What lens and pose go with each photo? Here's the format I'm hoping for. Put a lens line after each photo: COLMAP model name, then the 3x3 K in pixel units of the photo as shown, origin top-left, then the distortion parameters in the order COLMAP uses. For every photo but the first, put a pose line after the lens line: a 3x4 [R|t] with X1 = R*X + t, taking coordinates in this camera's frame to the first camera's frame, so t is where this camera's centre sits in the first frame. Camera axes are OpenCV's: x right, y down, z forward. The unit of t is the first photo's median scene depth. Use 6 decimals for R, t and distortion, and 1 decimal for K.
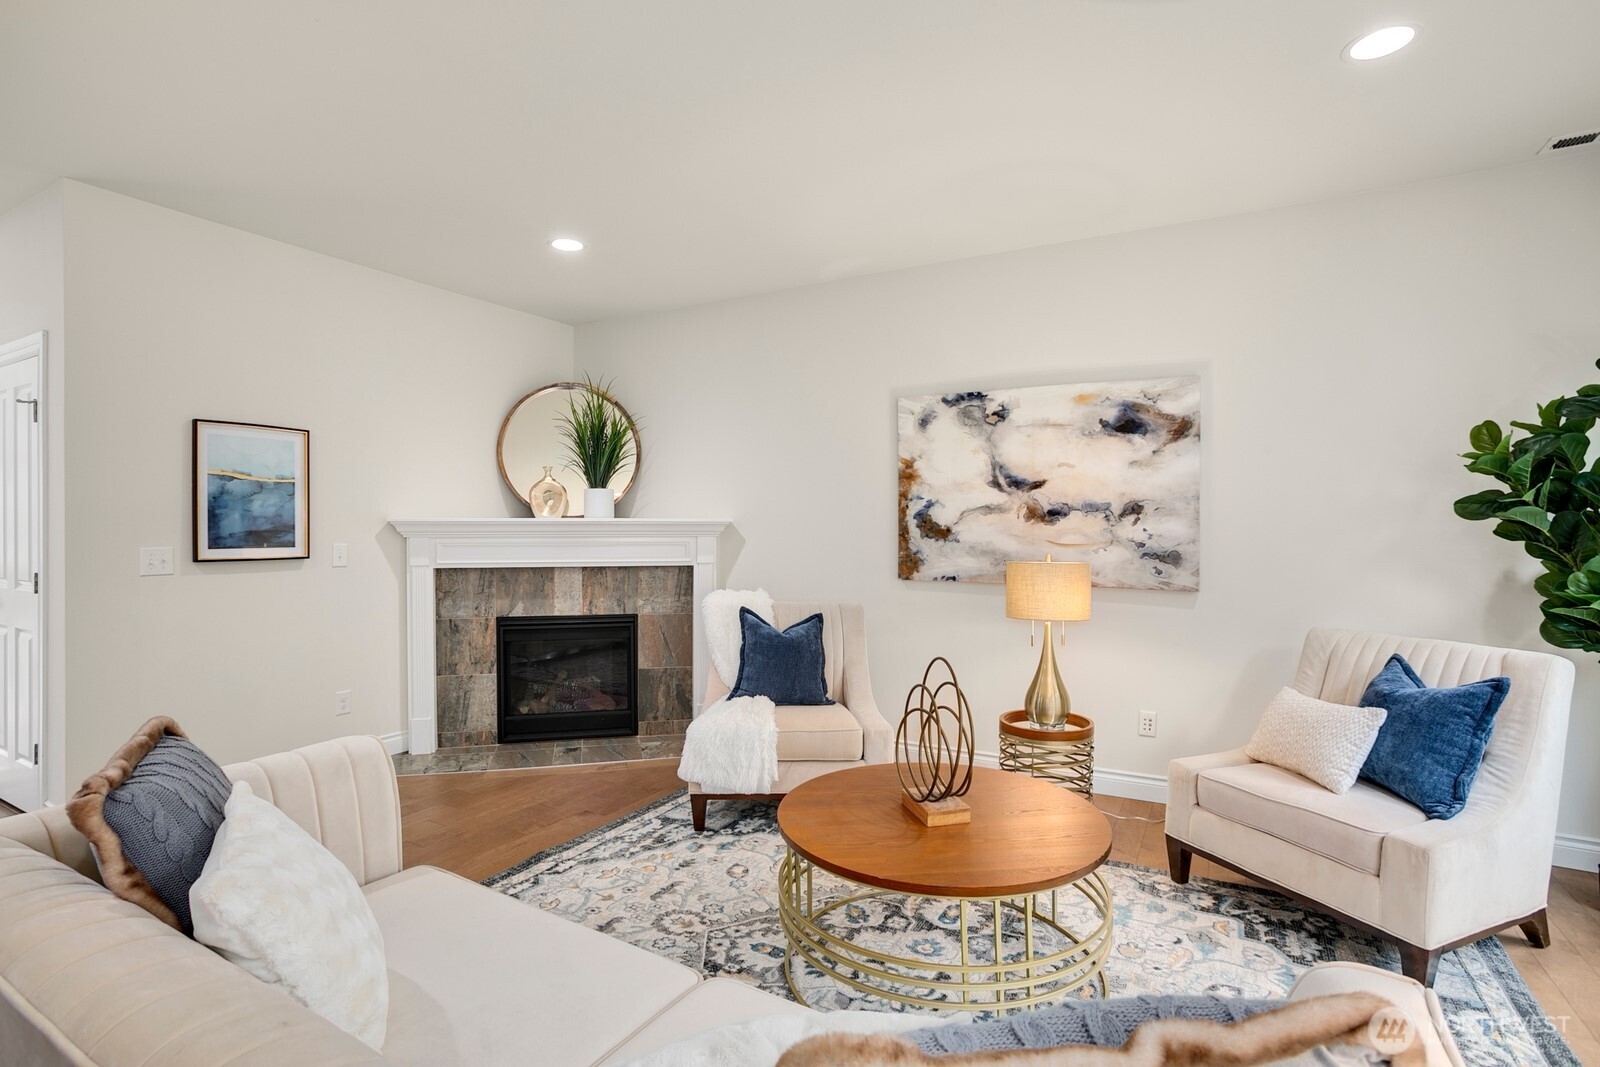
lens RADIAL K [[784.1, 0, 795.1], [0, 784.1, 533.2], [0, 0, 1]] dist [-0.060217, 0.028857]
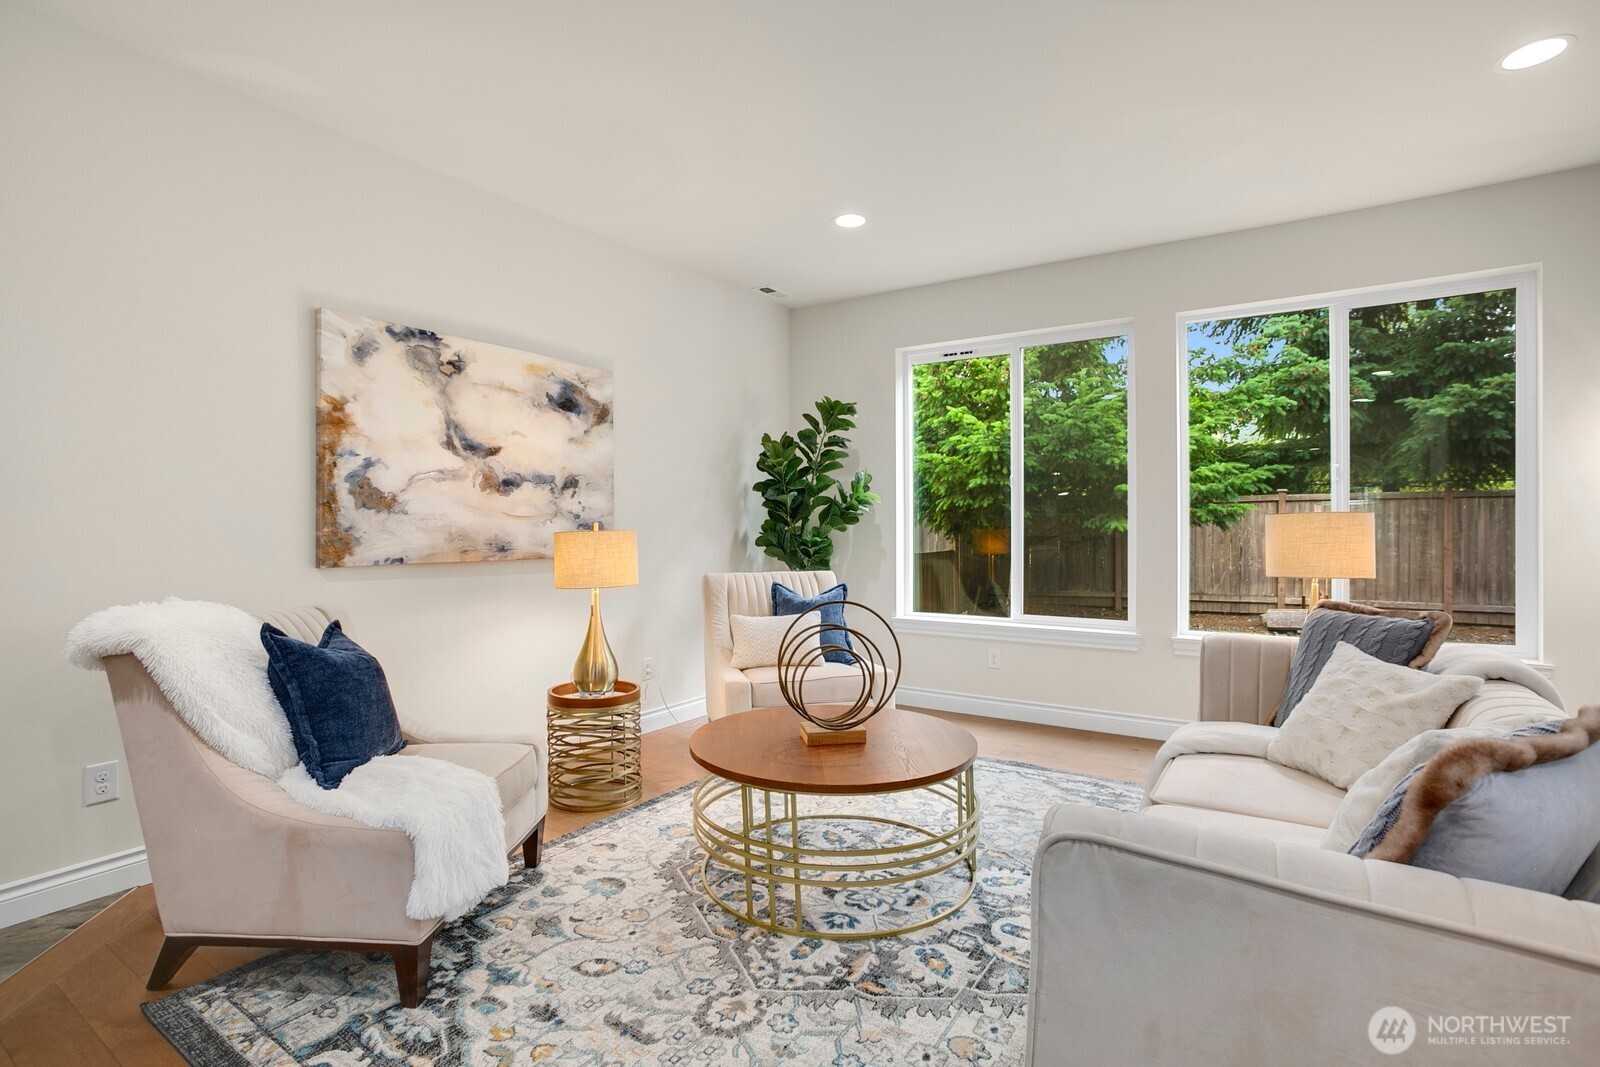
lens RADIAL K [[784.1, 0, 793.9], [0, 784.1, 526.4], [0, 0, 1]] dist [-0.060217, 0.028857]
pose [[0.059972, -0.000932, 0.998200, -0.572152], [0.015978, 0.999872, -0.000026, 0.031257], [-0.998072, 0.015951, 0.059979, 0.587761]]
